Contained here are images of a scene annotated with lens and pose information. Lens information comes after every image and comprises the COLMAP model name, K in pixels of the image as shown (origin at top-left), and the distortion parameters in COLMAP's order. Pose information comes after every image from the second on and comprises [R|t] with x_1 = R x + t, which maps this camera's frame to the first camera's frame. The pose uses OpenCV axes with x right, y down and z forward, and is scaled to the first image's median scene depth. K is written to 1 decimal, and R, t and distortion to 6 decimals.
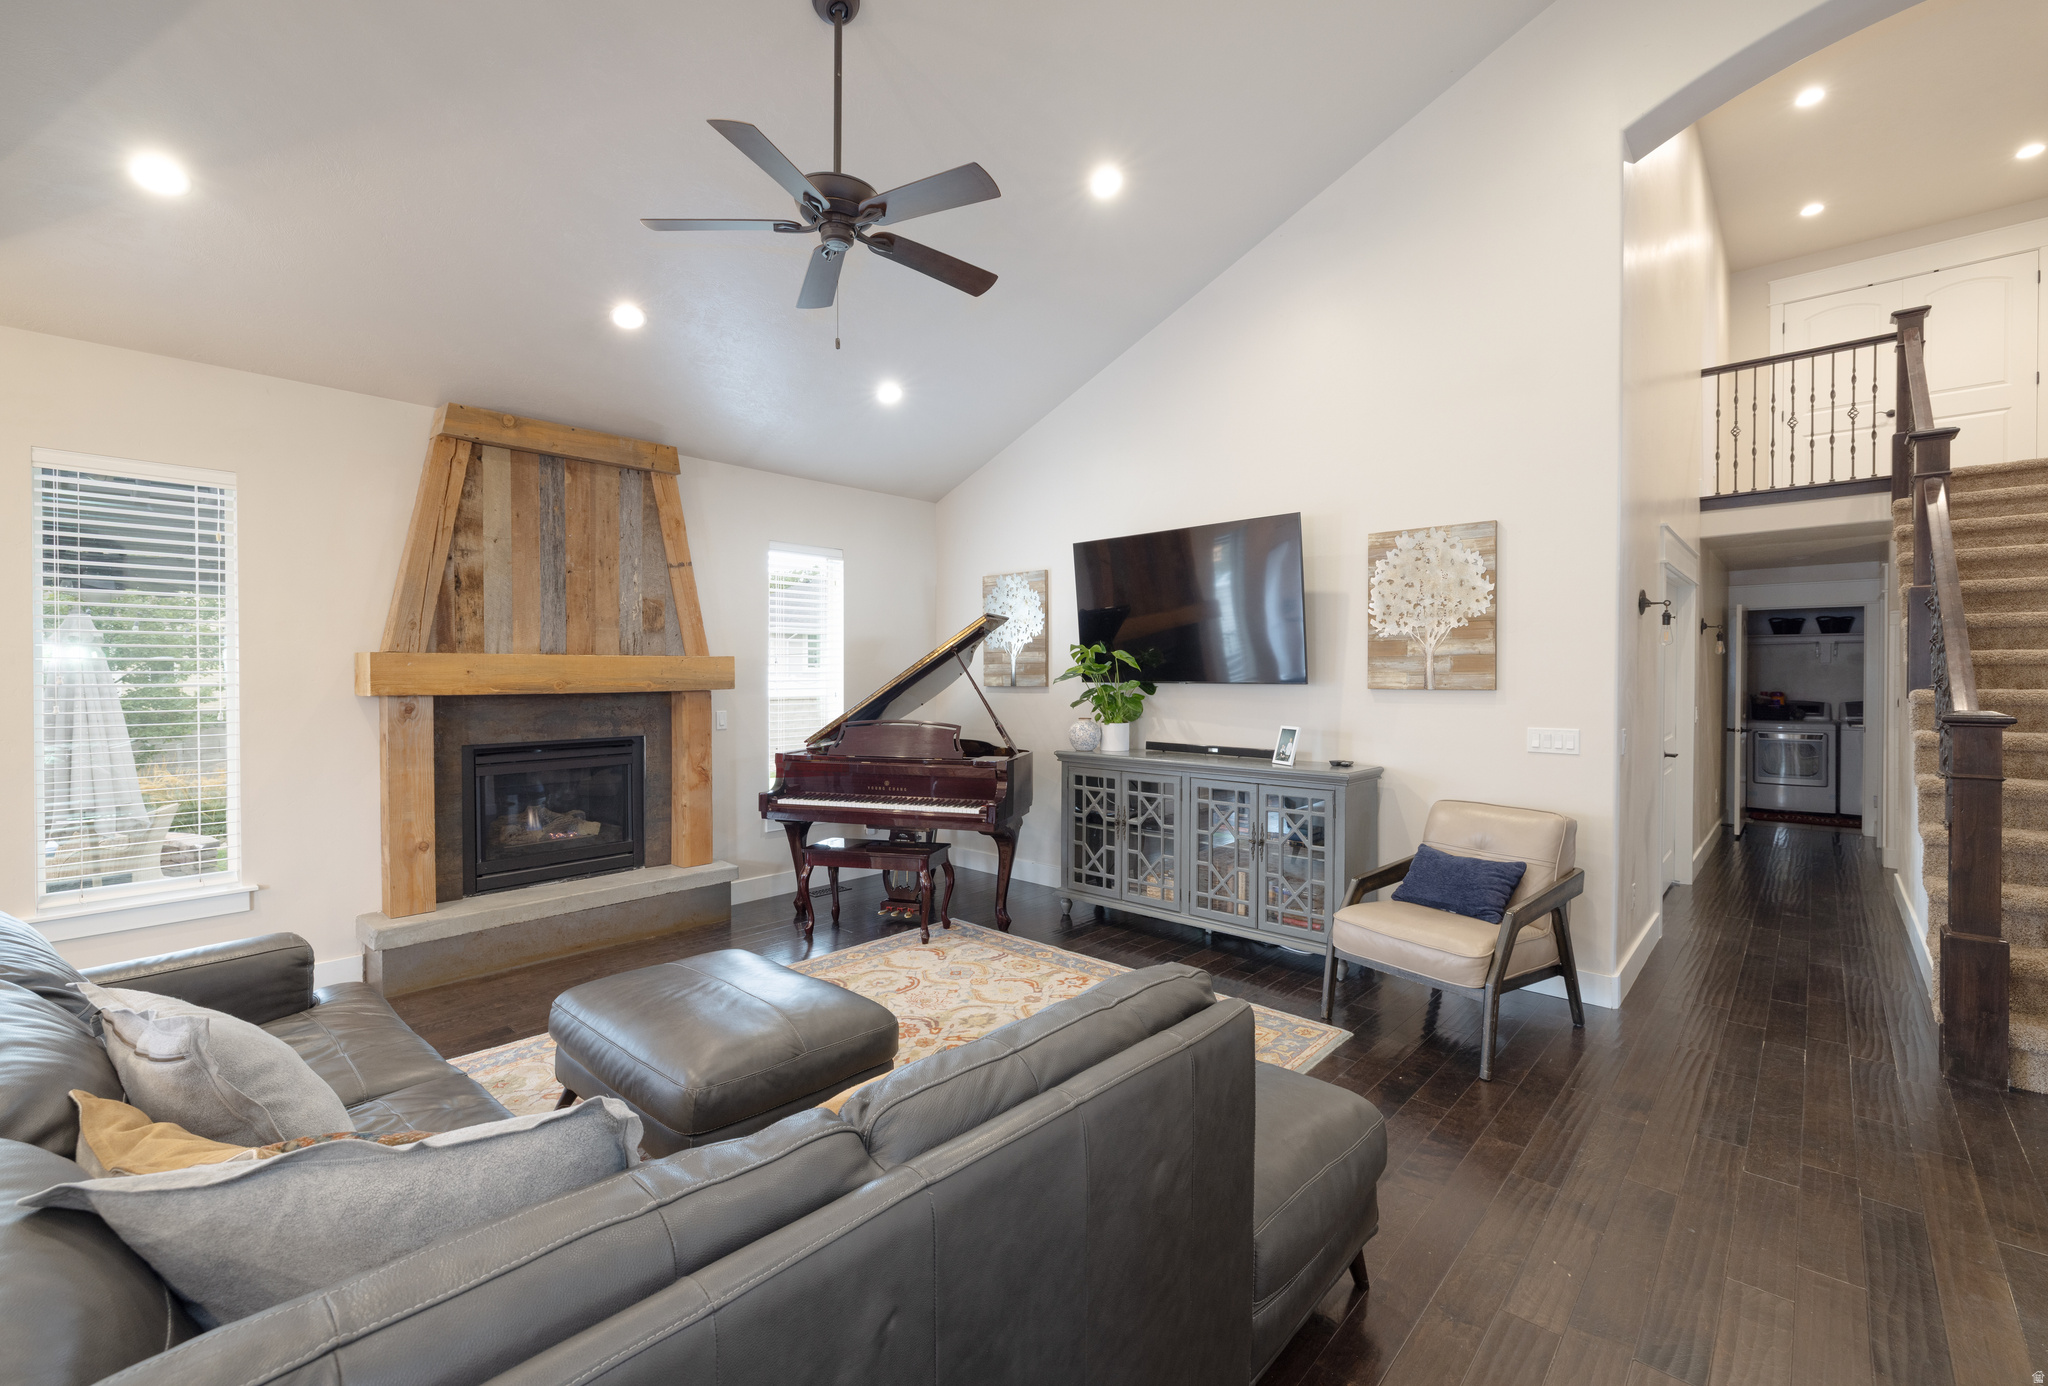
lens RADIAL K [[883.7, 0, 1024.2], [0, 883.7, 688.8], [0, 0, 1]] dist [0.002476, 0.000084]
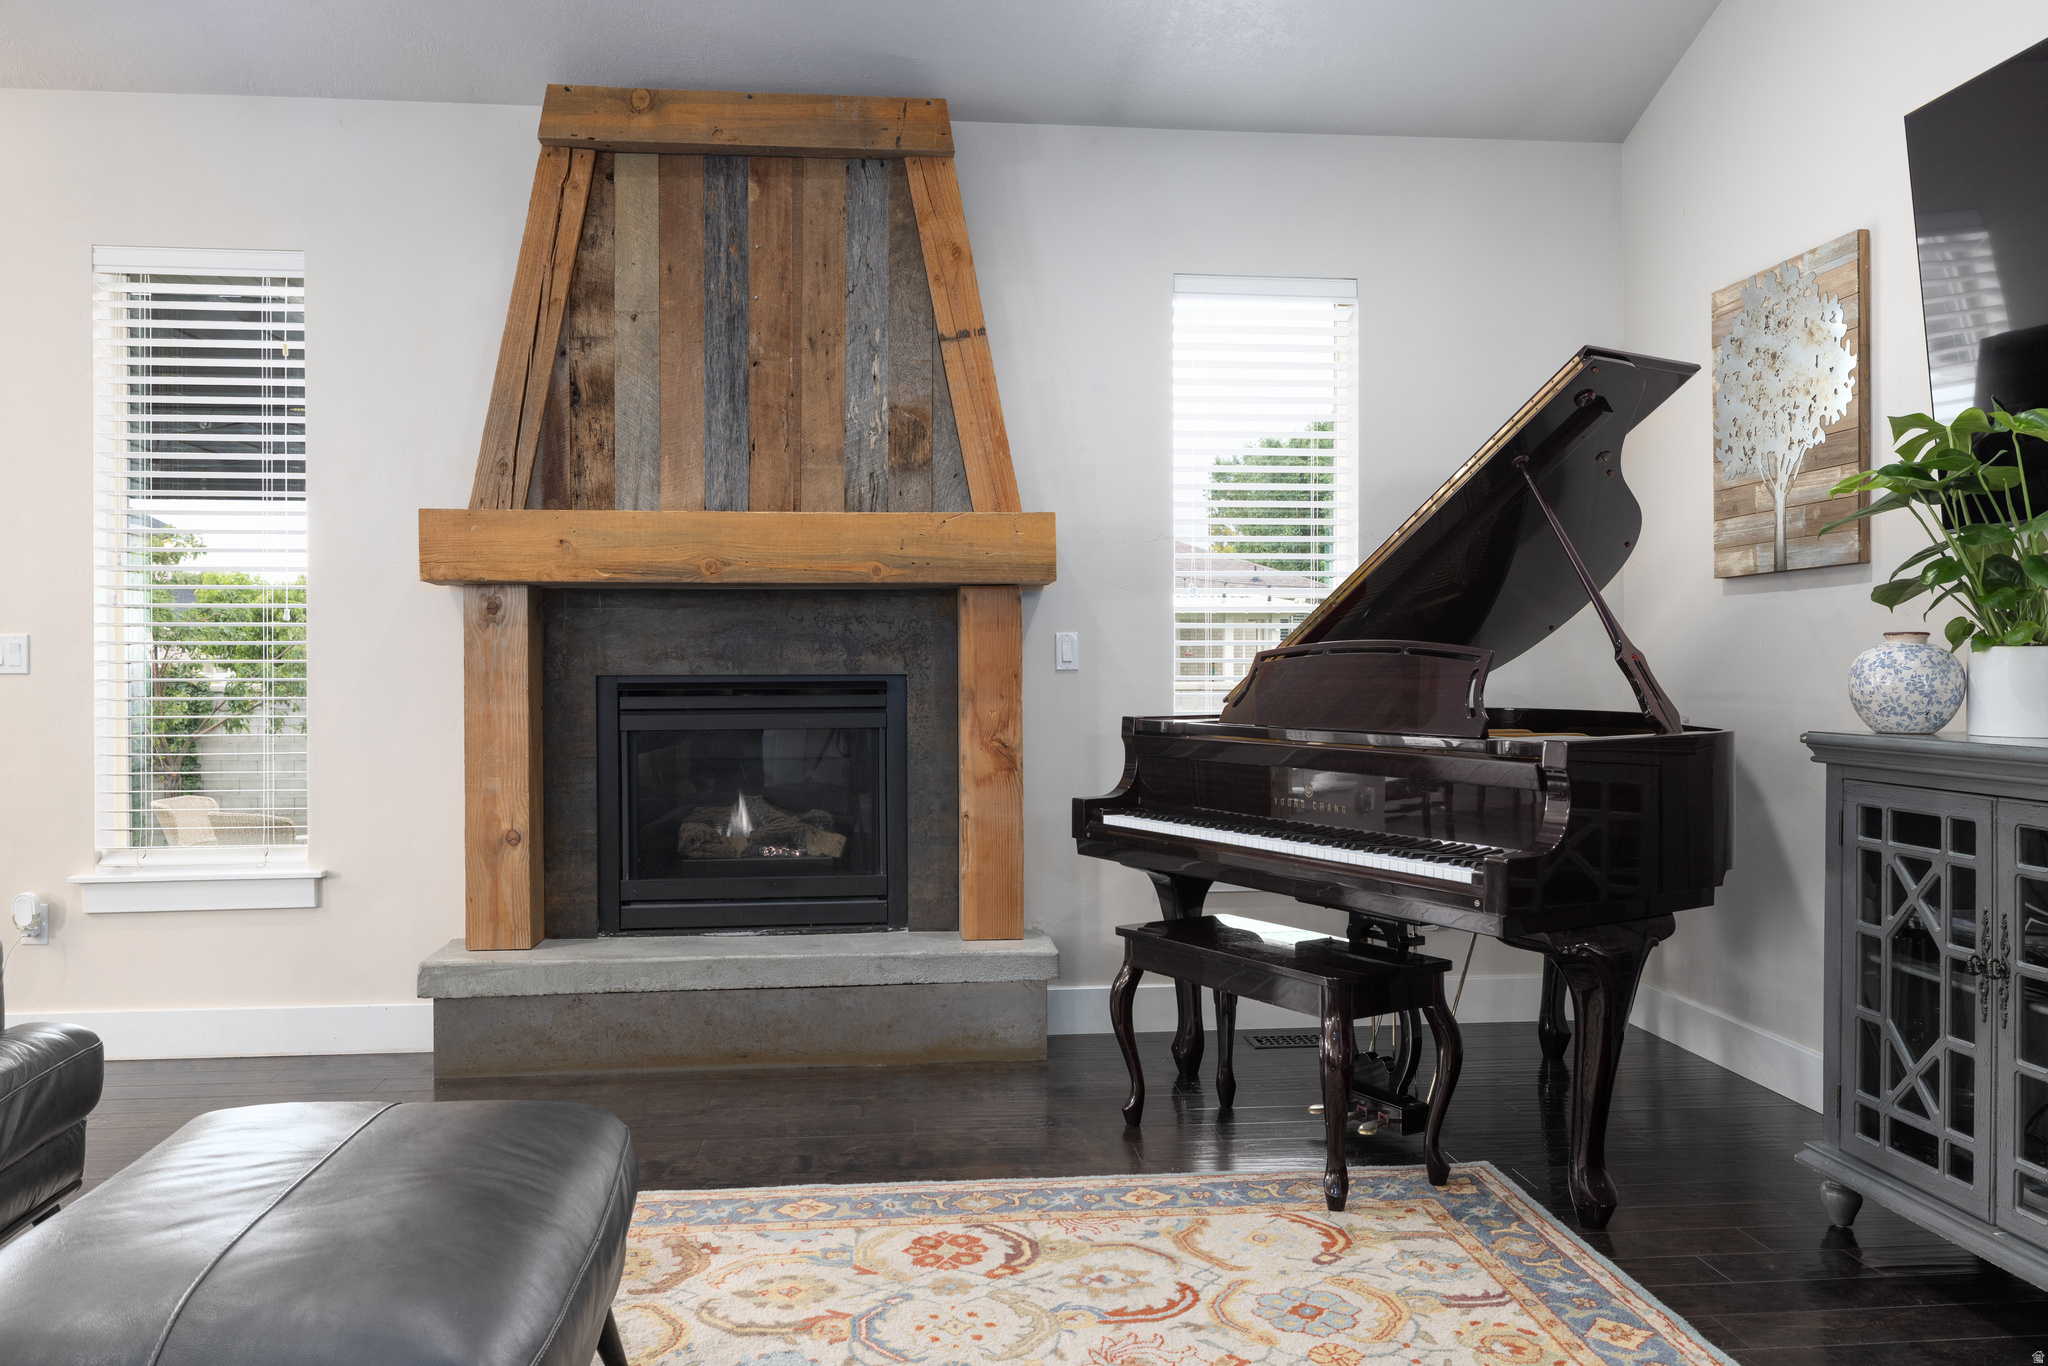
lens RADIAL K [[1470.9, 0, 1022.5], [0, 1470.9, 680.7], [0, 0, 1]] dist [0.001576, 0.001156]
pose [[0.742773, 0.005004, -0.669525, 0.210106], [-0.012838, 0.999895, -0.006769, 0.065437], [0.669420, 0.013623, 0.742759, 0.430873]]
